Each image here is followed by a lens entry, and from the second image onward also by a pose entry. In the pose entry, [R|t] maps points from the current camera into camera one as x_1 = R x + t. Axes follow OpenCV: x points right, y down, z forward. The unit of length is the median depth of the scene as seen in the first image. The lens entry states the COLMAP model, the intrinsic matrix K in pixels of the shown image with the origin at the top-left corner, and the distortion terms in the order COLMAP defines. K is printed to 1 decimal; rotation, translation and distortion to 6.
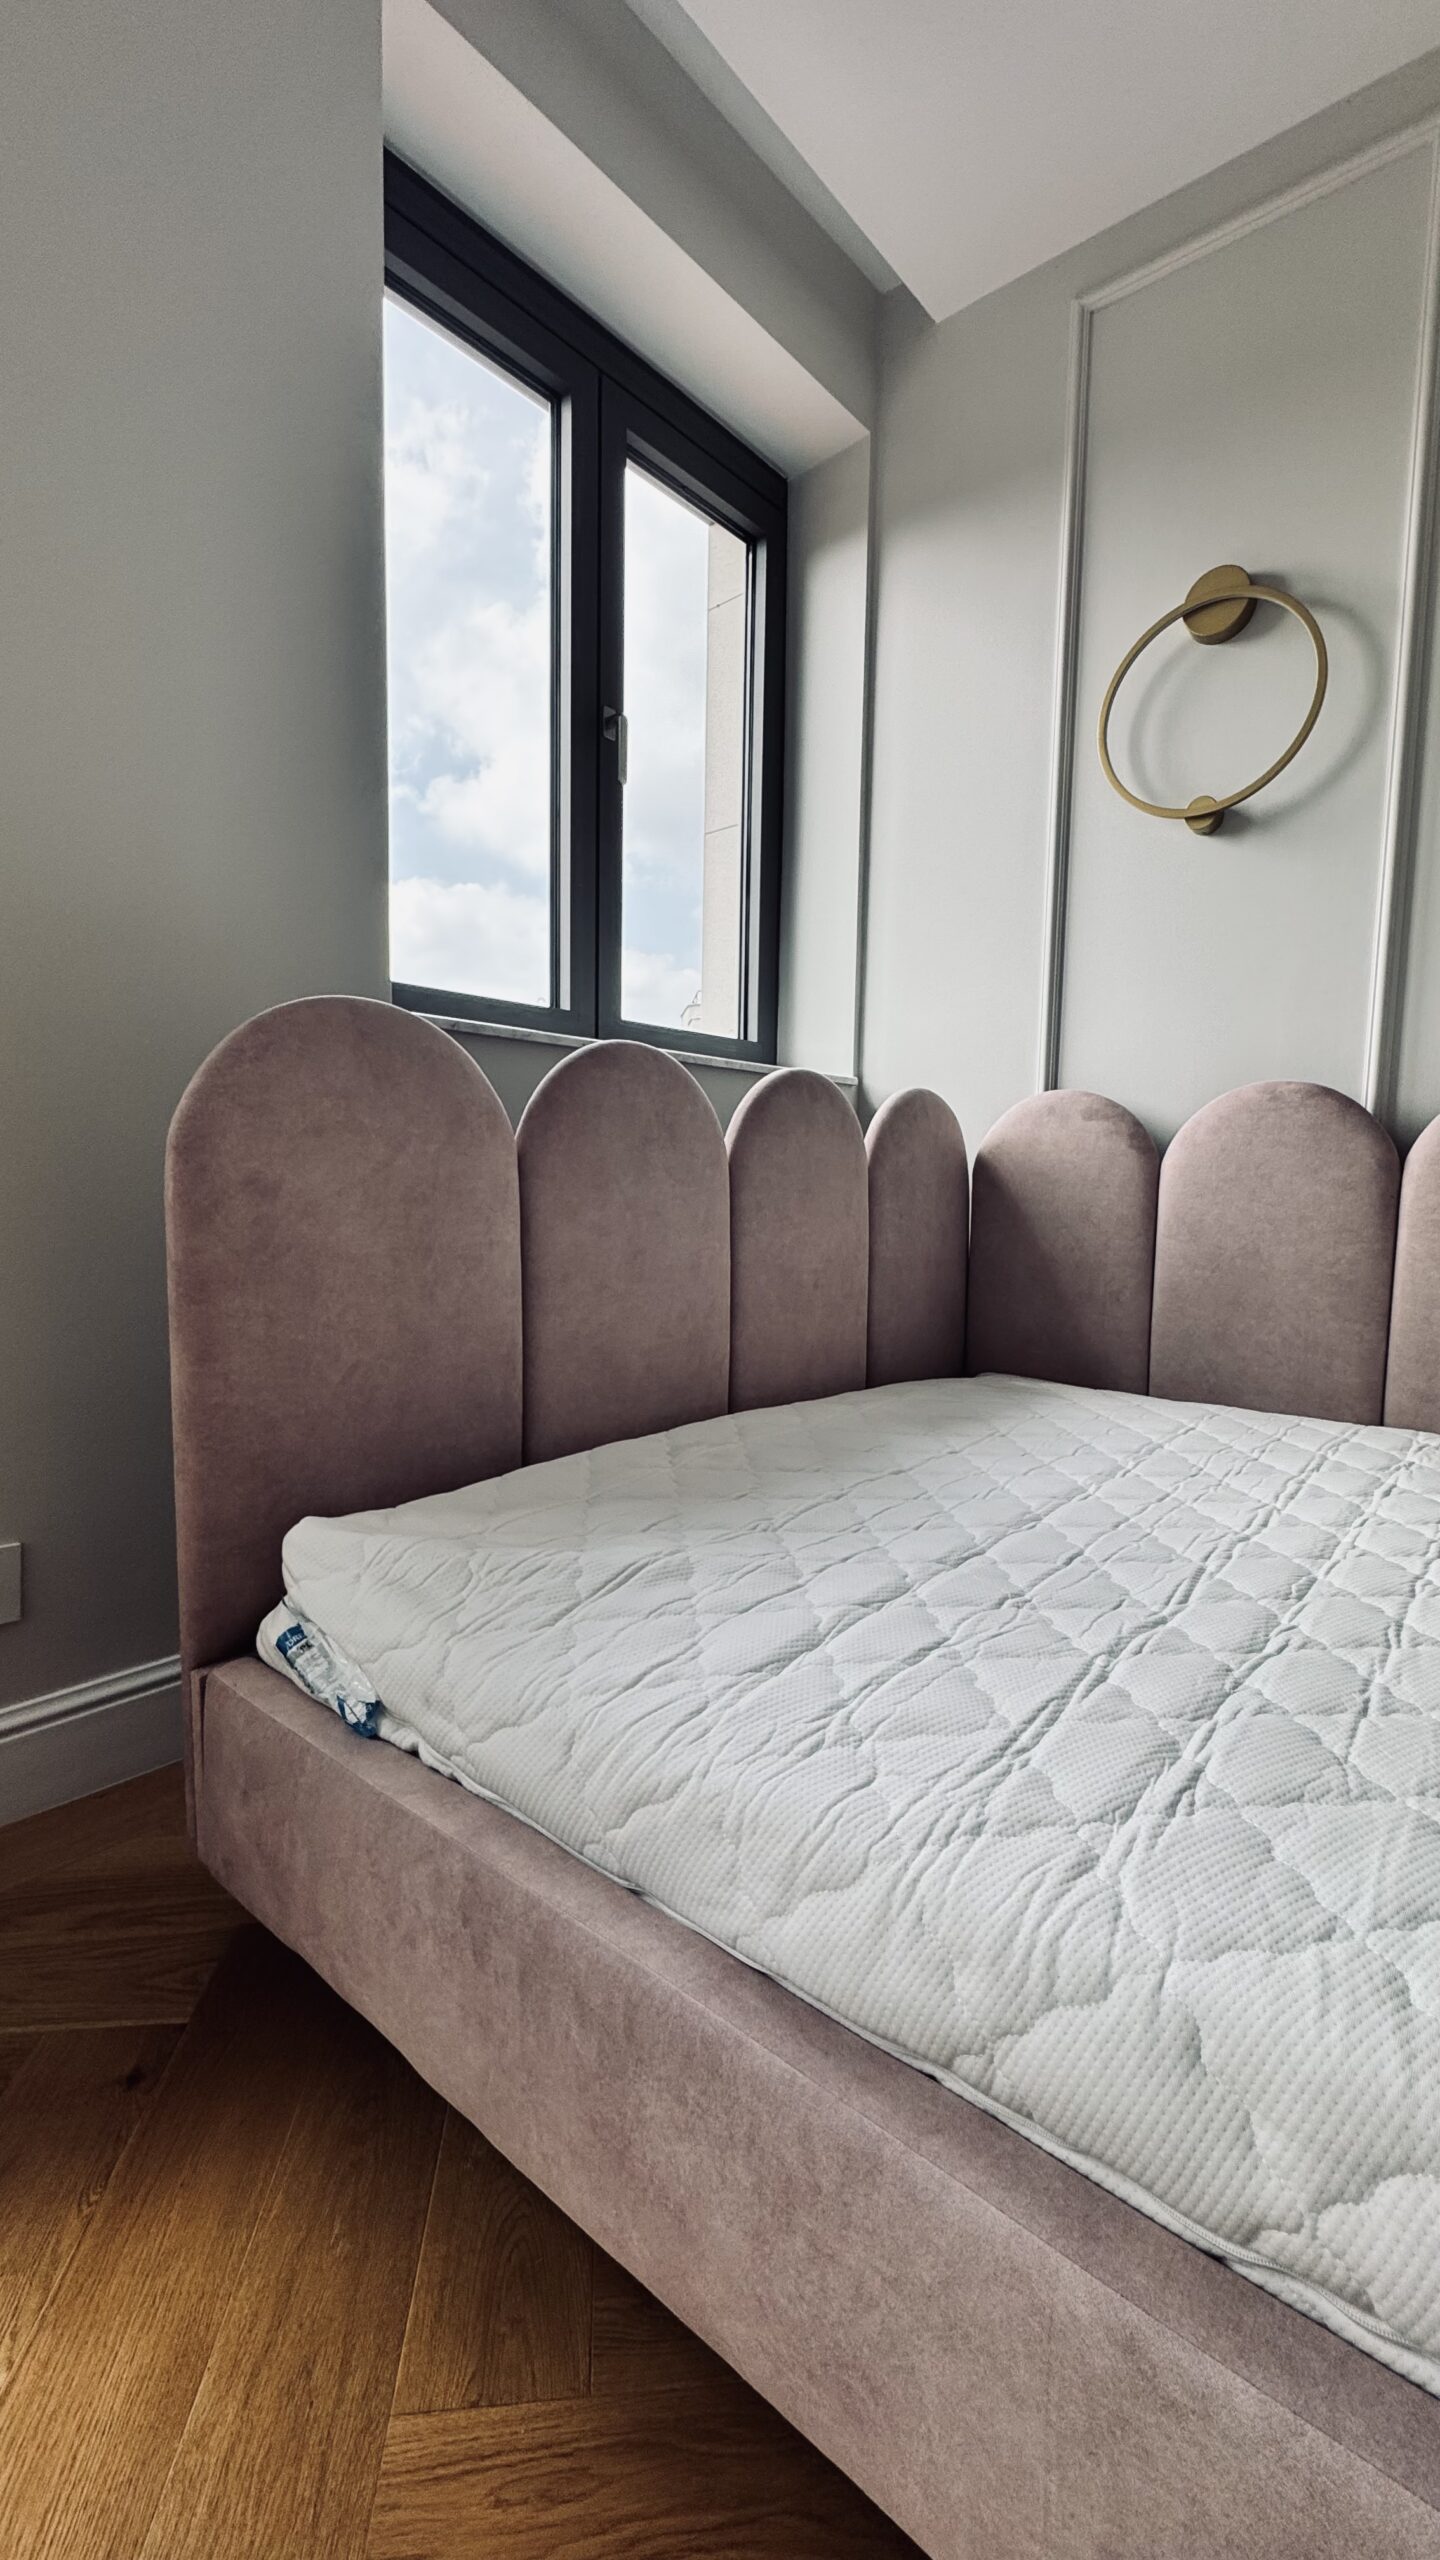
lens RADIAL K [[1027.9, 0, 738.0], [0, 1027.9, 1262.7], [0, 0, 1]] dist [-0.001556, -0.000105]
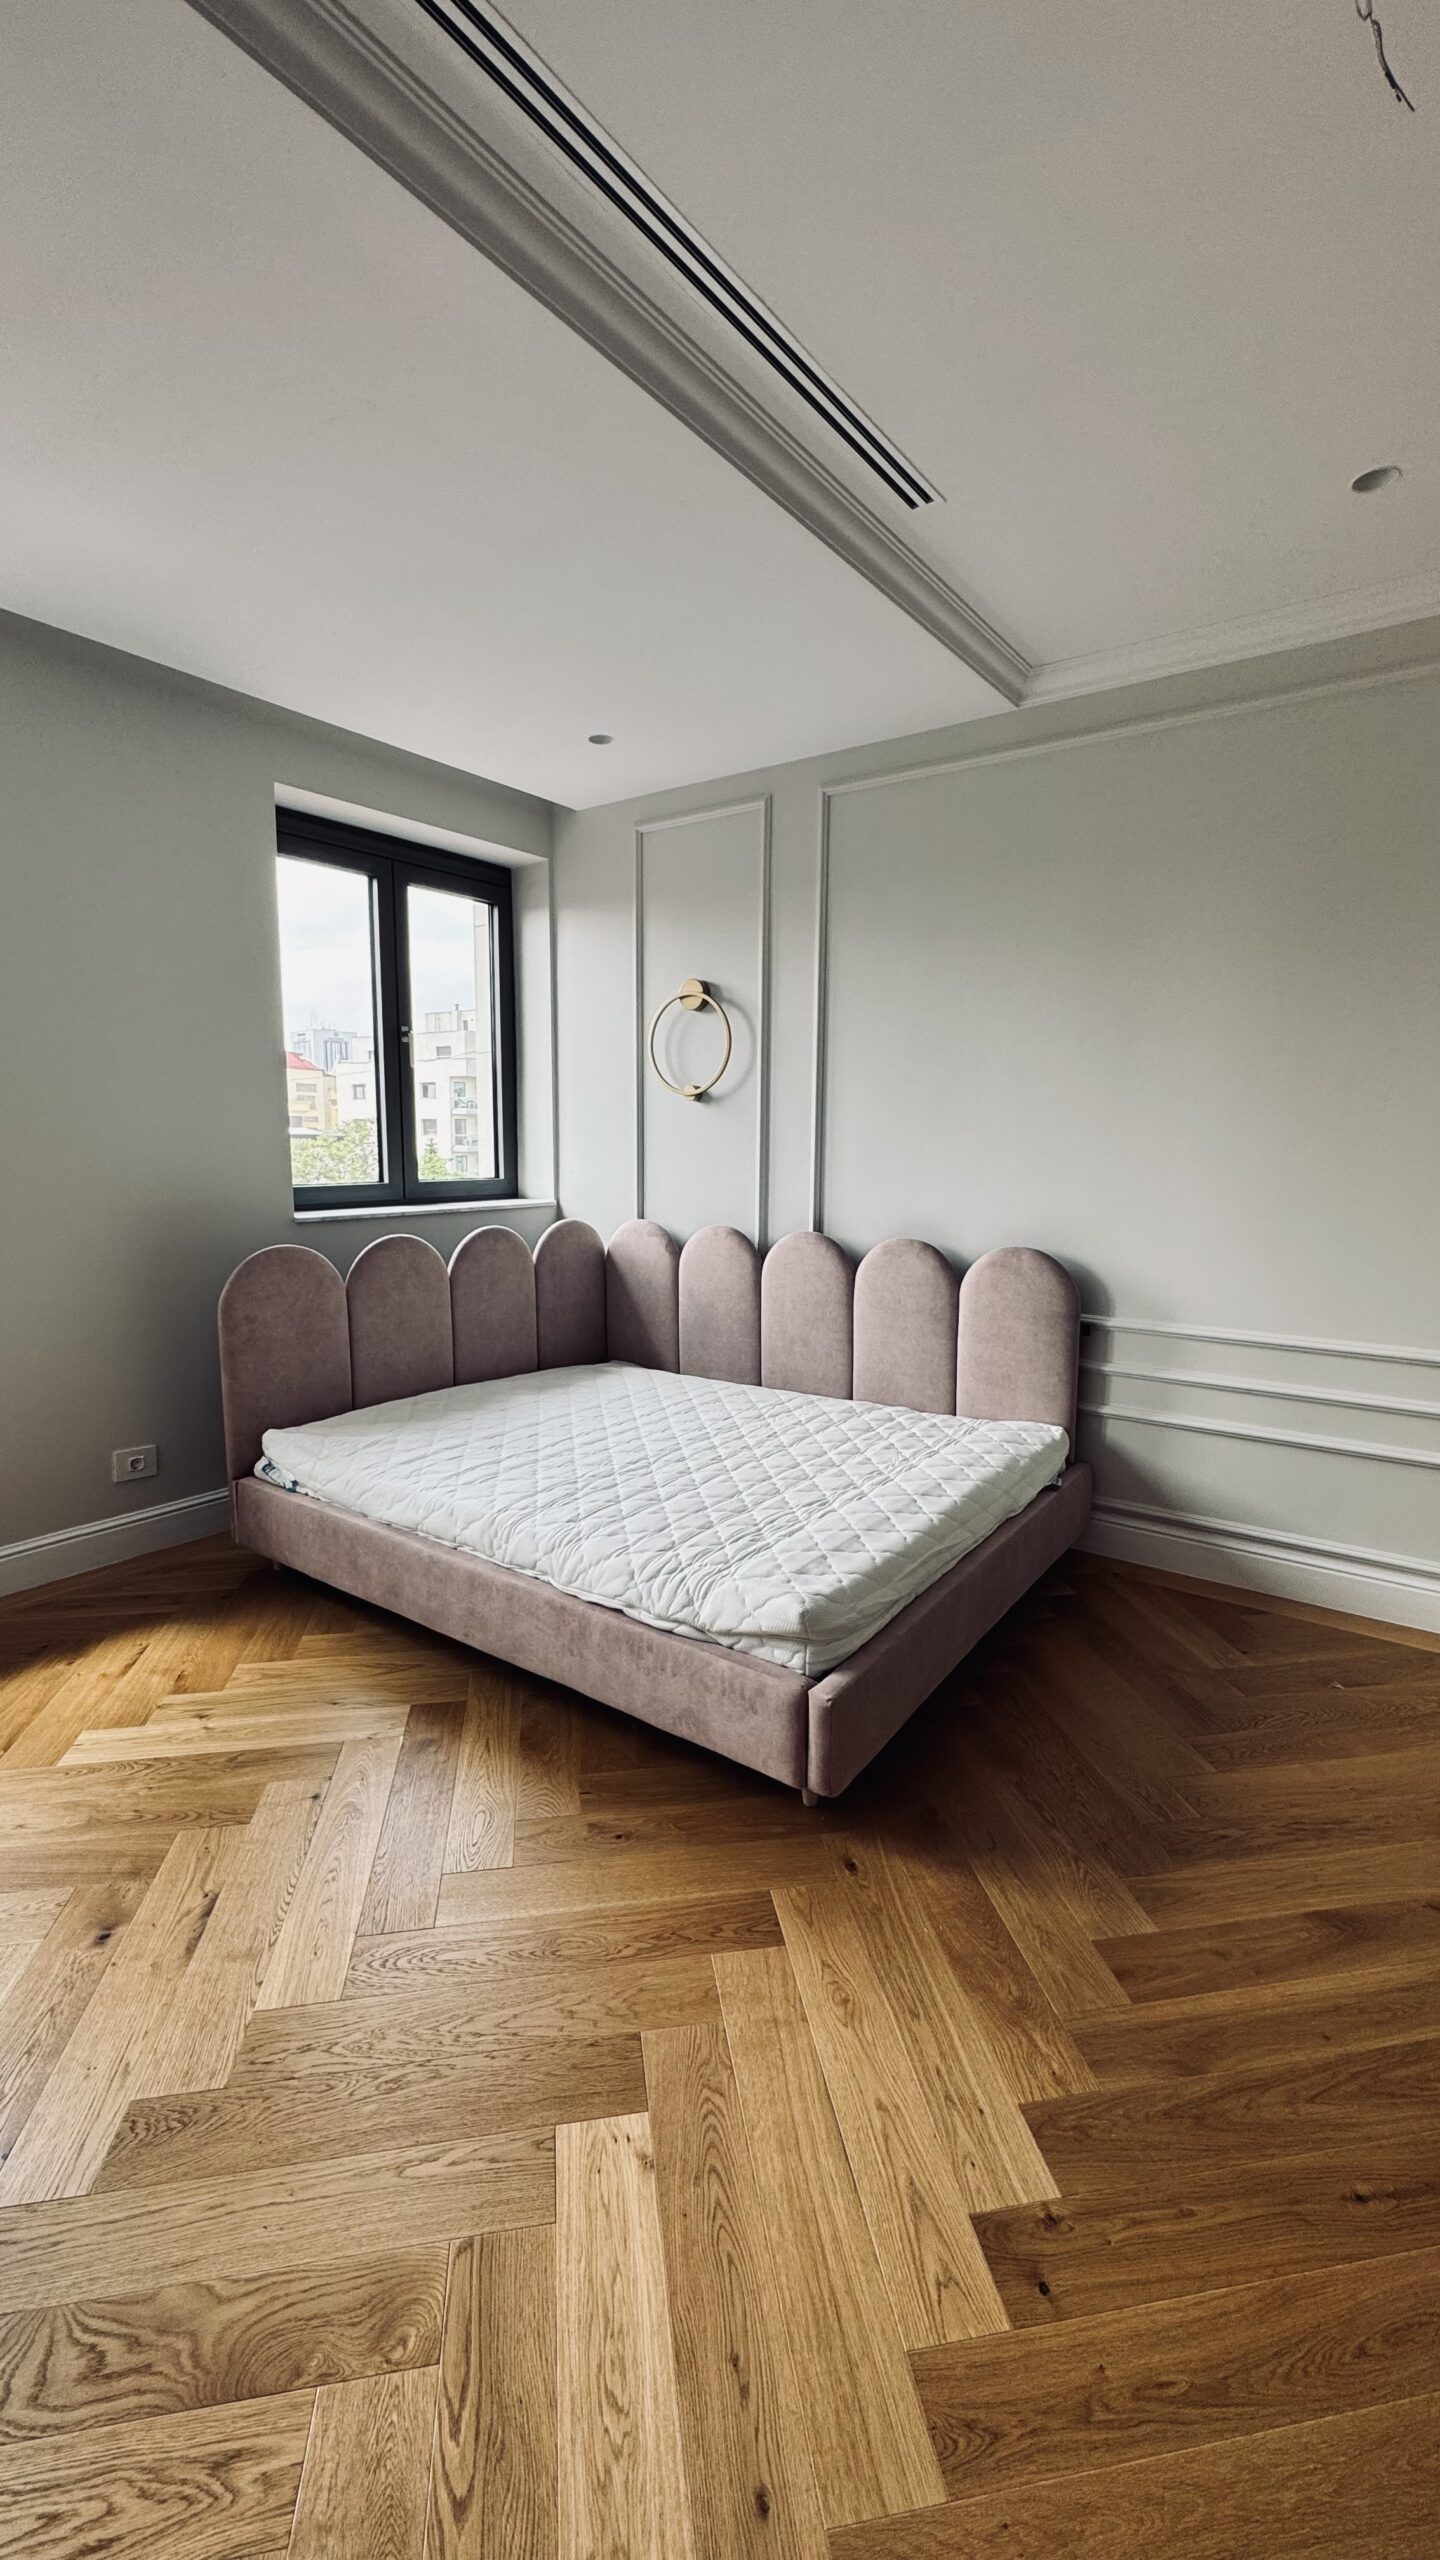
lens RADIAL K [[1027.9, 0, 725.4], [0, 1027.9, 1272.9], [0, 0, 1]] dist [-0.001556, -0.000105]
pose [[0.998421, -0.016159, 0.053796, 0.443104], [0.013031, 0.998232, 0.057993, -0.213239], [-0.054638, -0.057200, 0.996867, -1.197942]]
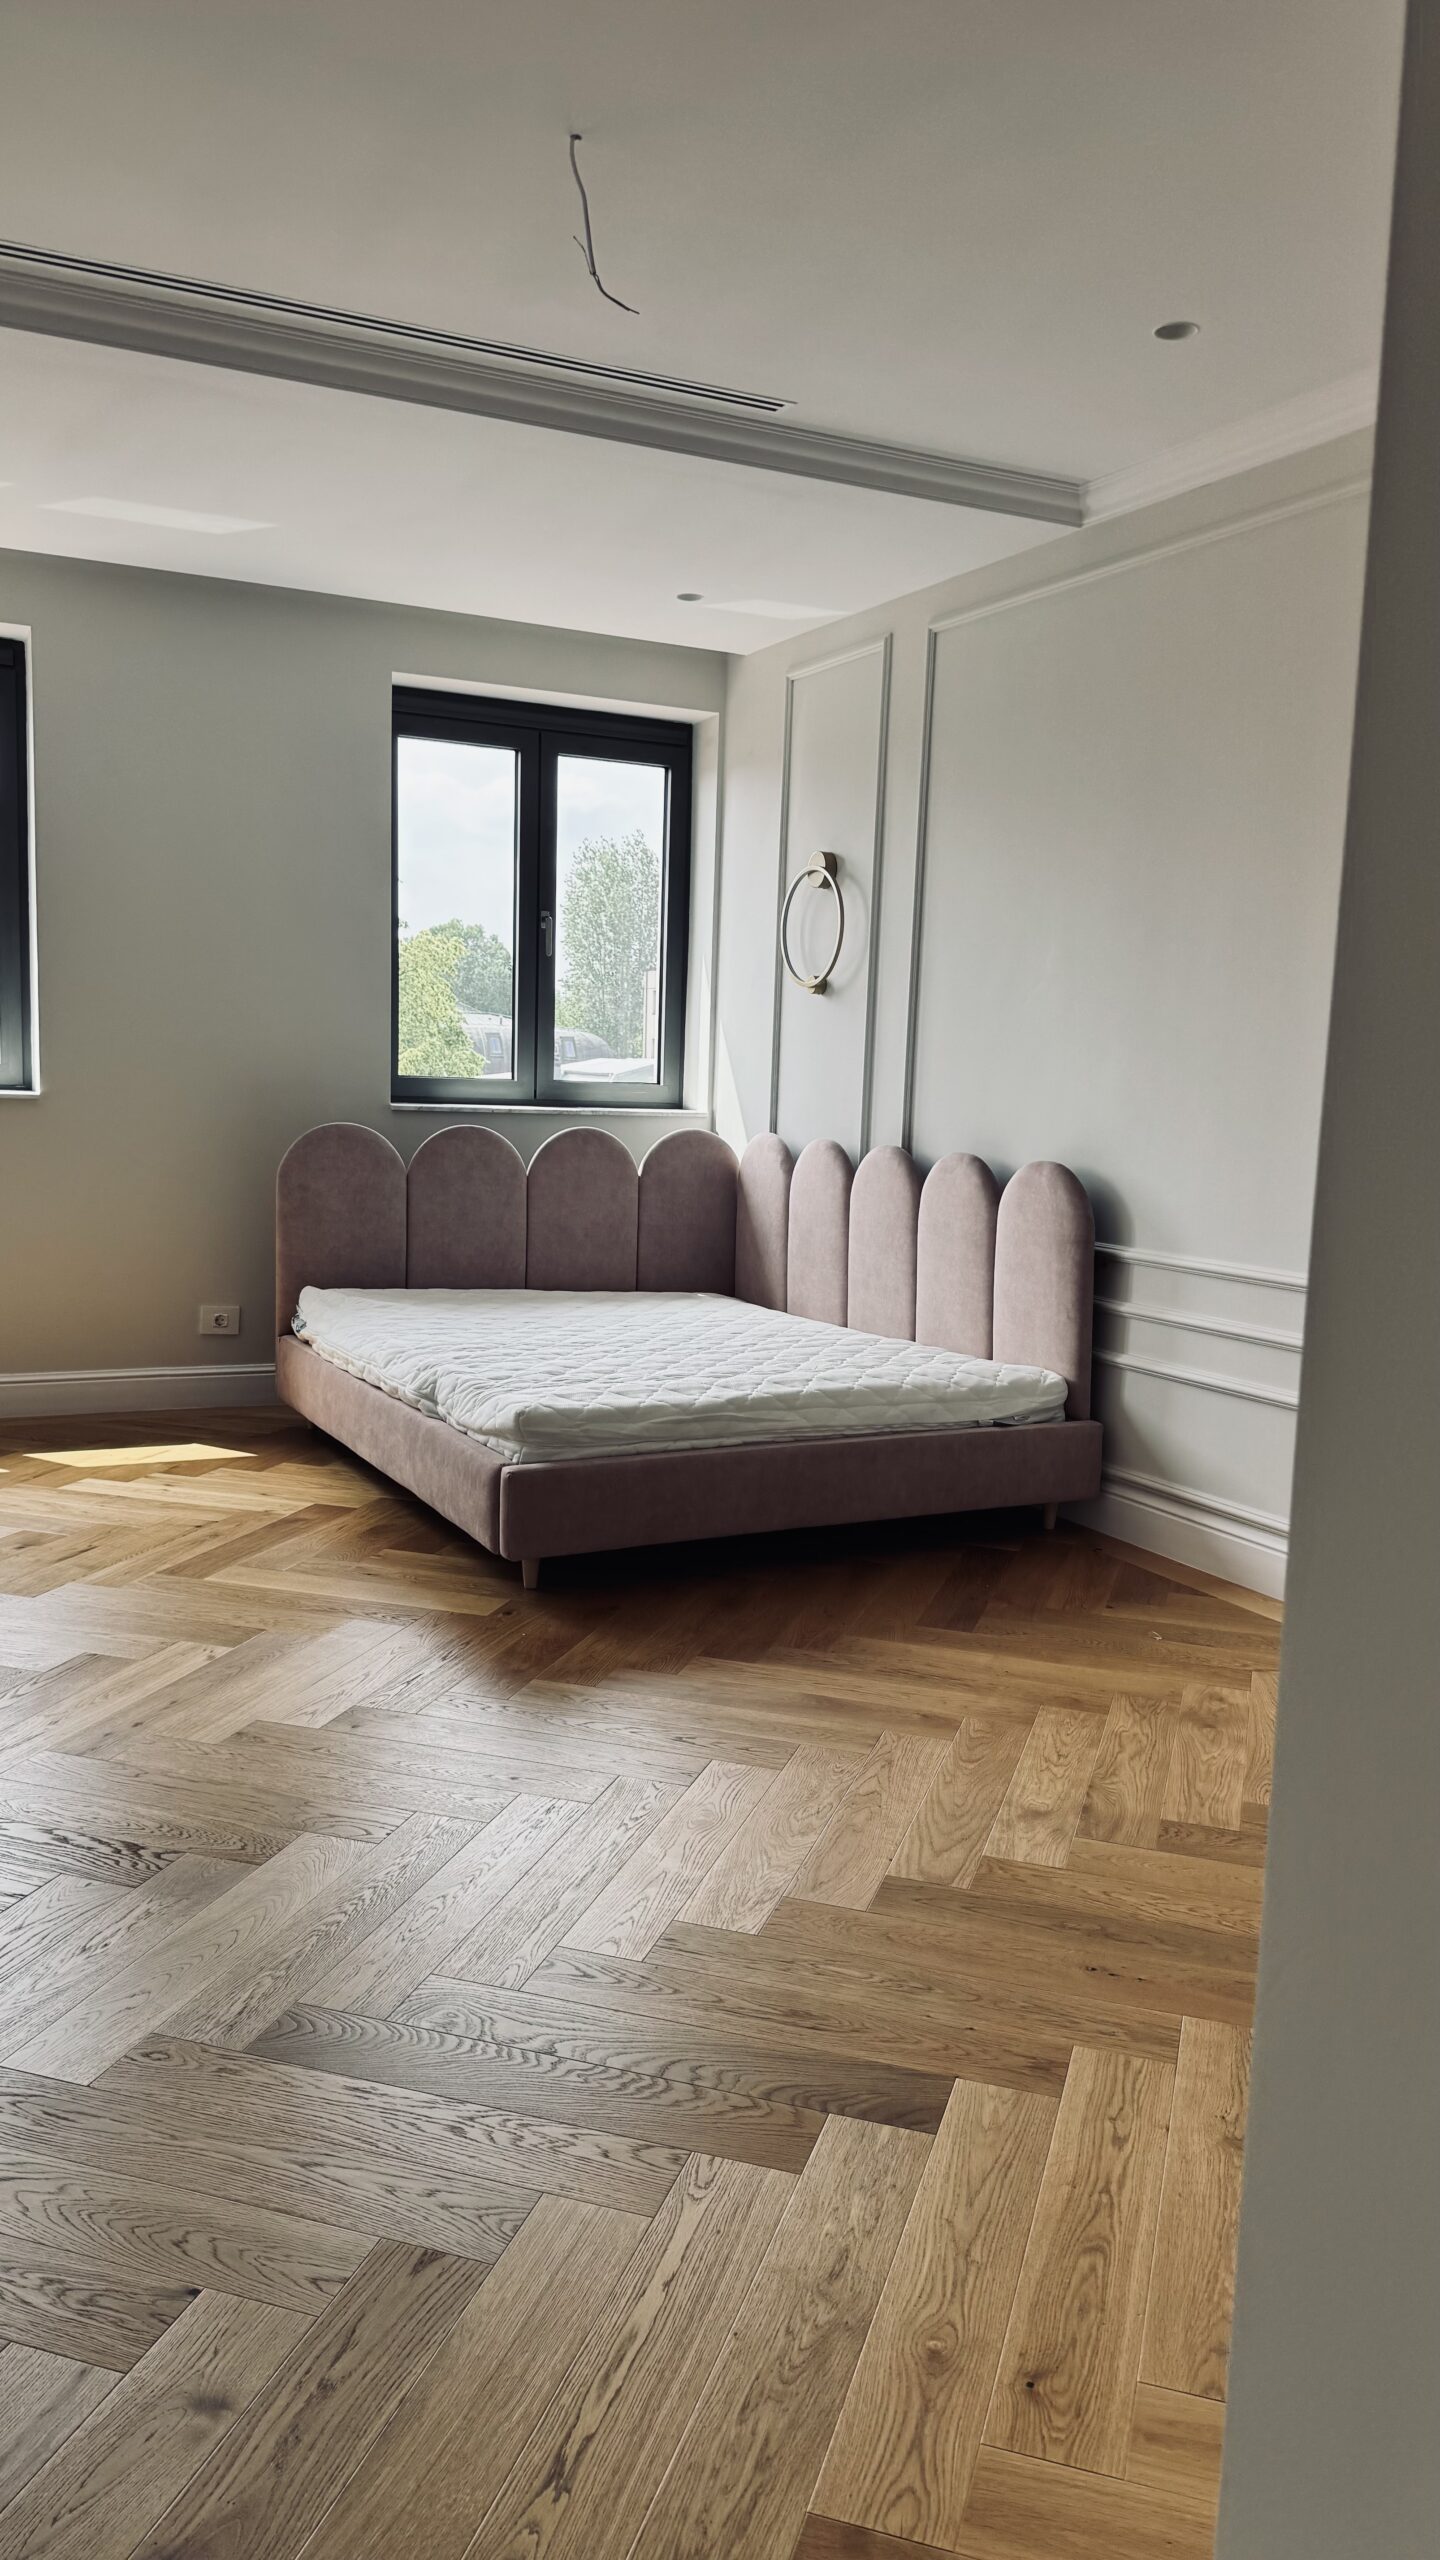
lens RADIAL K [[1784.4, 0, 714.7], [0, 1784.4, 1289.8], [0, 0, 1]] dist [0.048307, -0.001473]
pose [[0.915058, 0.066441, -0.397813, 1.716542], [-0.051416, 0.997507, 0.048331, -0.053640], [0.400032, -0.023772, 0.916193, -2.096391]]
